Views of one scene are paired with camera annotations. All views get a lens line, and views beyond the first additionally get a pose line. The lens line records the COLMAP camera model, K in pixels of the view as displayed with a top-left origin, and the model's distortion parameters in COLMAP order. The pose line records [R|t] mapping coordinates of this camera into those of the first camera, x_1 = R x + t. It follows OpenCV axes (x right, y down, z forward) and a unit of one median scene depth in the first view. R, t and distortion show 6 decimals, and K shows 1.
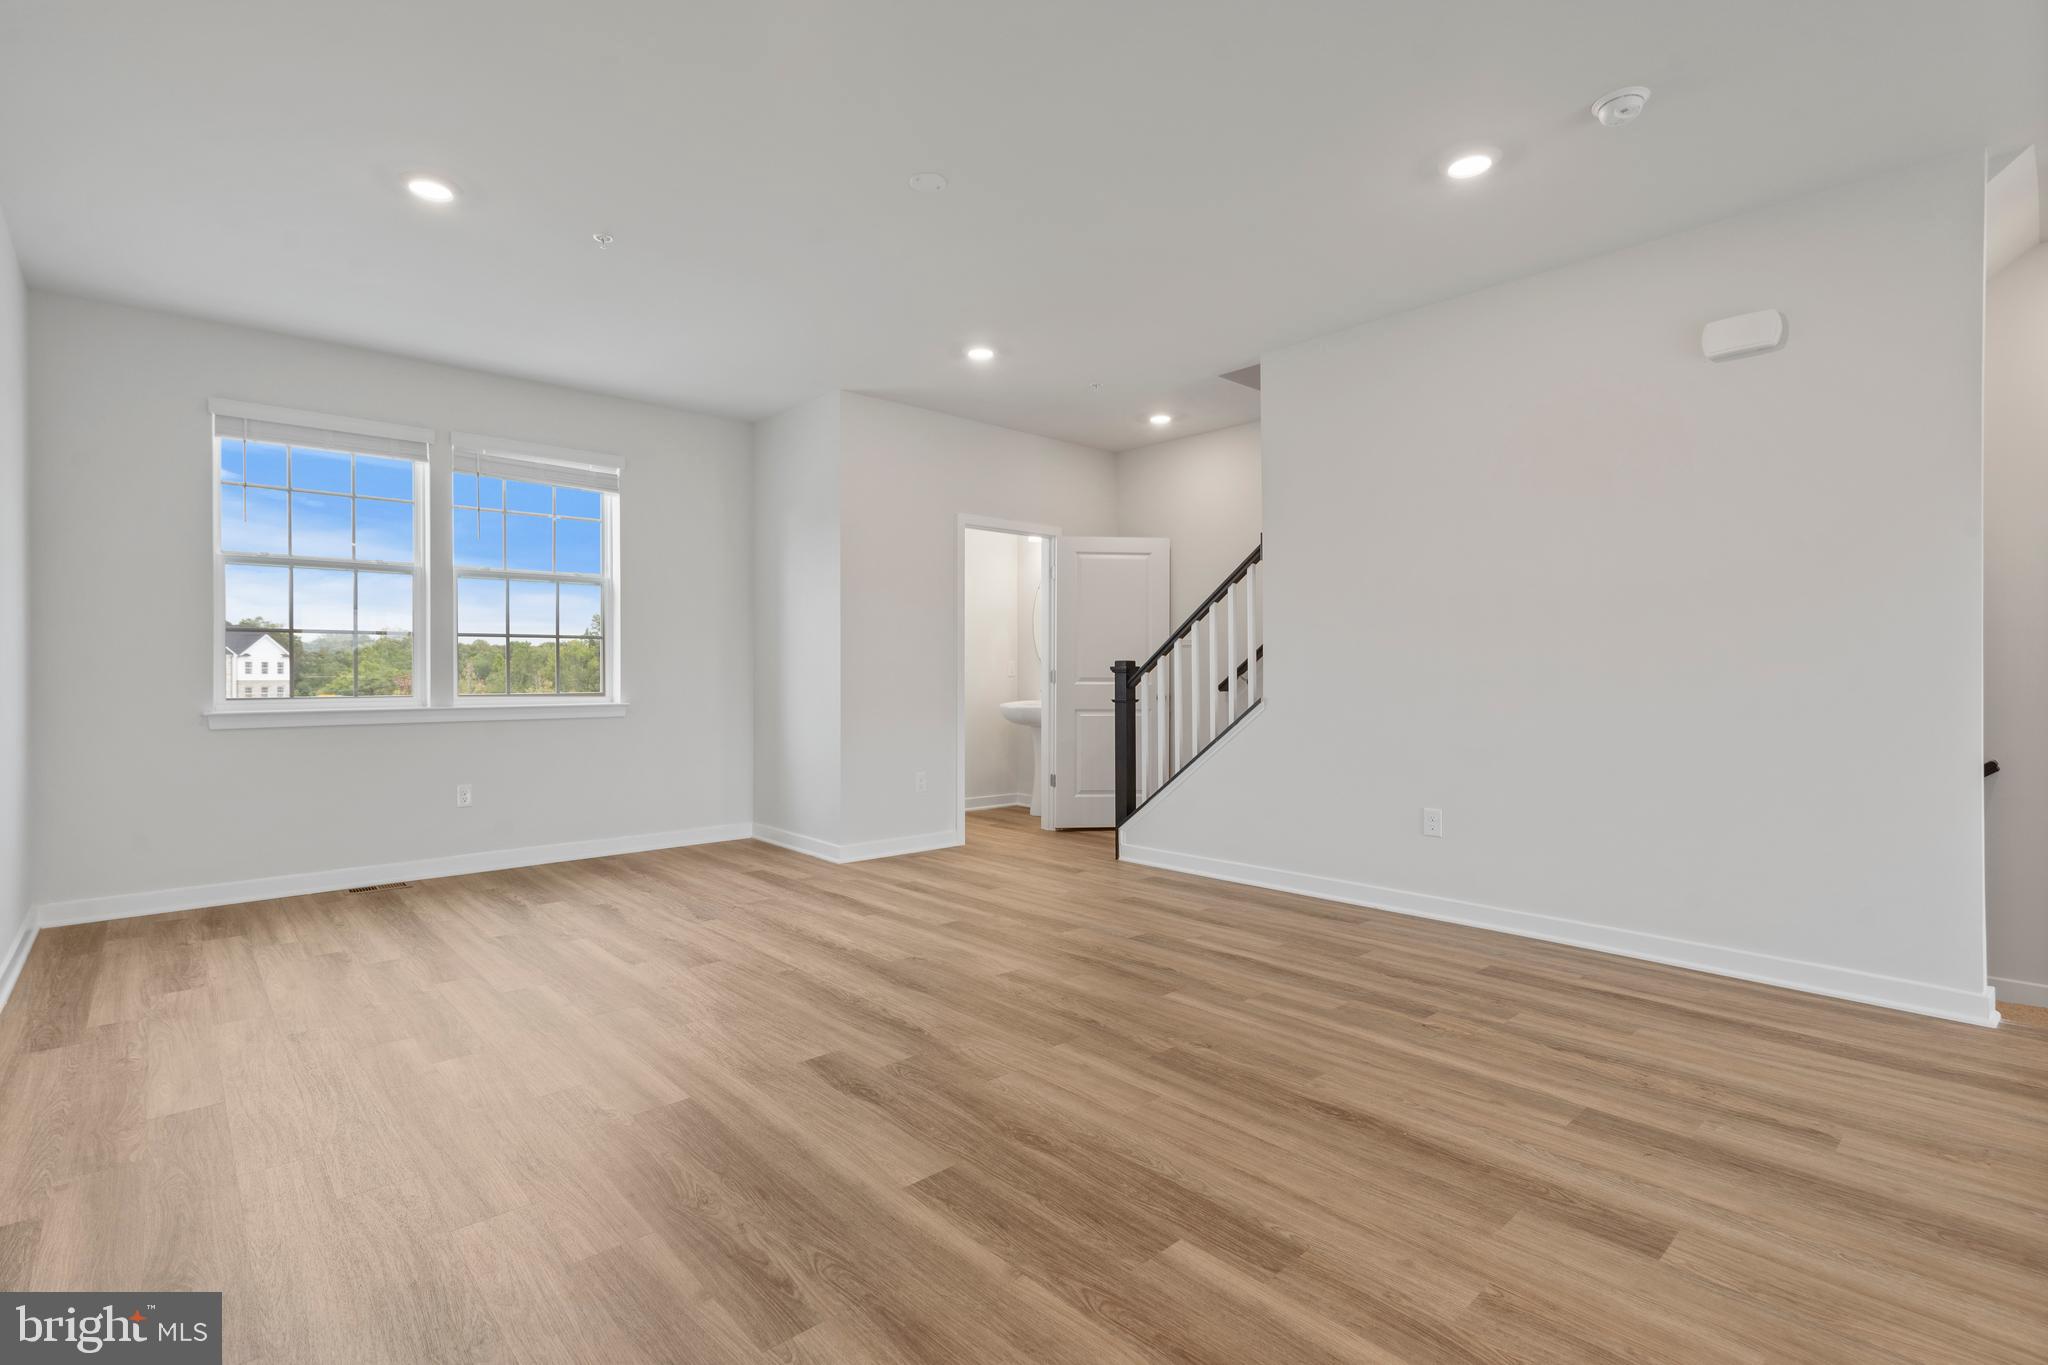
lens RADIAL K [[950.2, 0, 1016.1], [0, 950.2, 686.5], [0, 0, 1]] dist [-0.006743, 0.002279]
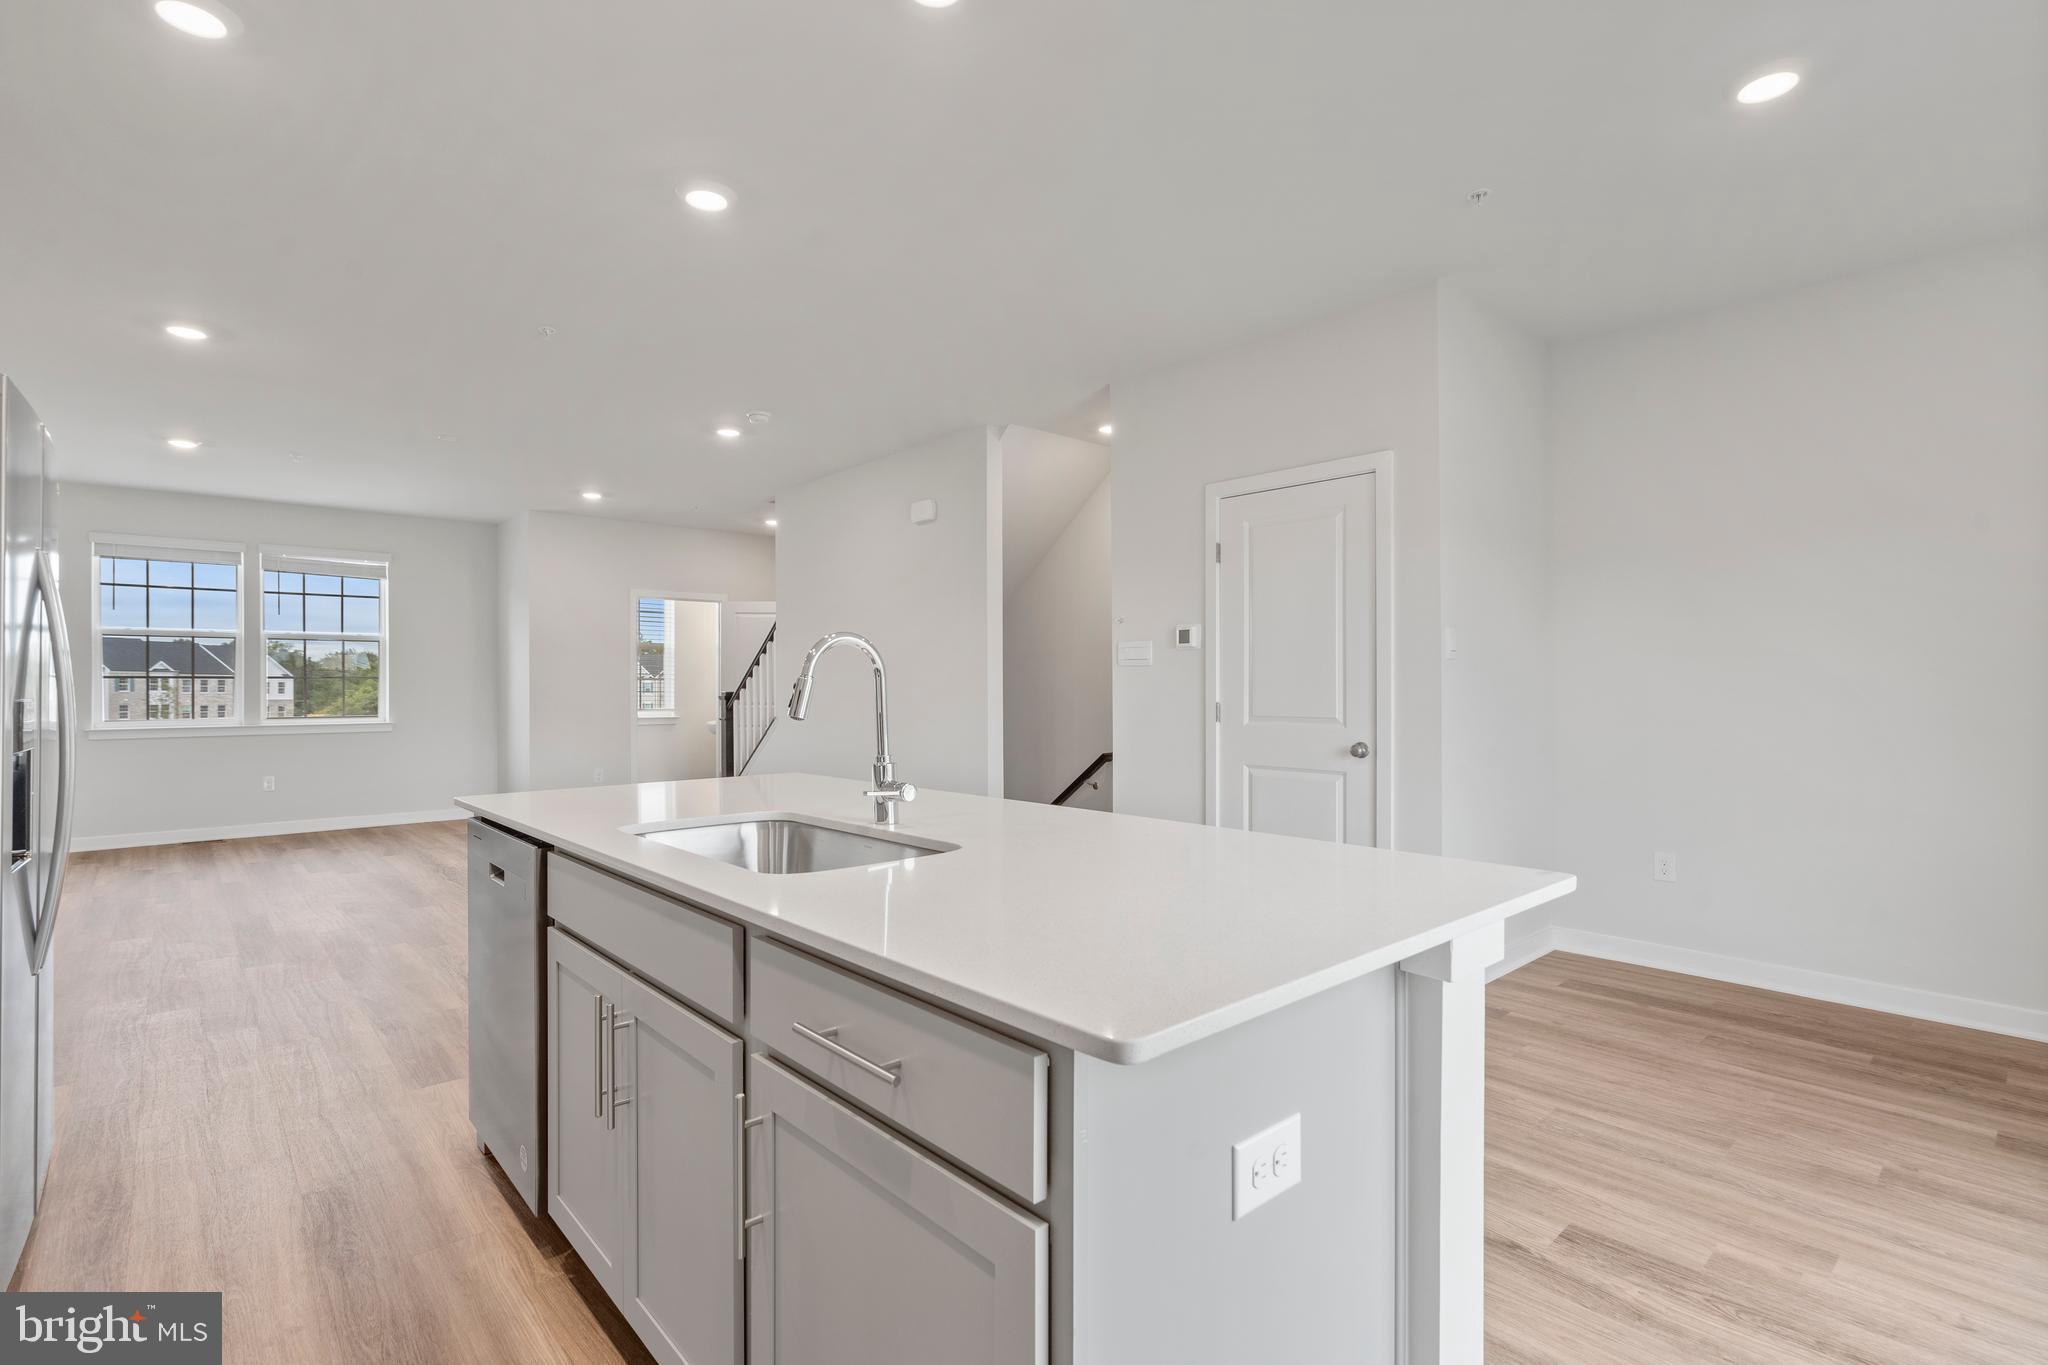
lens RADIAL K [[950.2, 0, 1016.8], [0, 950.2, 689.0], [0, 0, 1]] dist [-0.006743, 0.002279]
pose [[0.999972, -0.005006, -0.005548, 1.157562], [0.004932, 0.999899, -0.013312, -0.019769], [0.005614, 0.013285, 0.999896, -0.941012]]
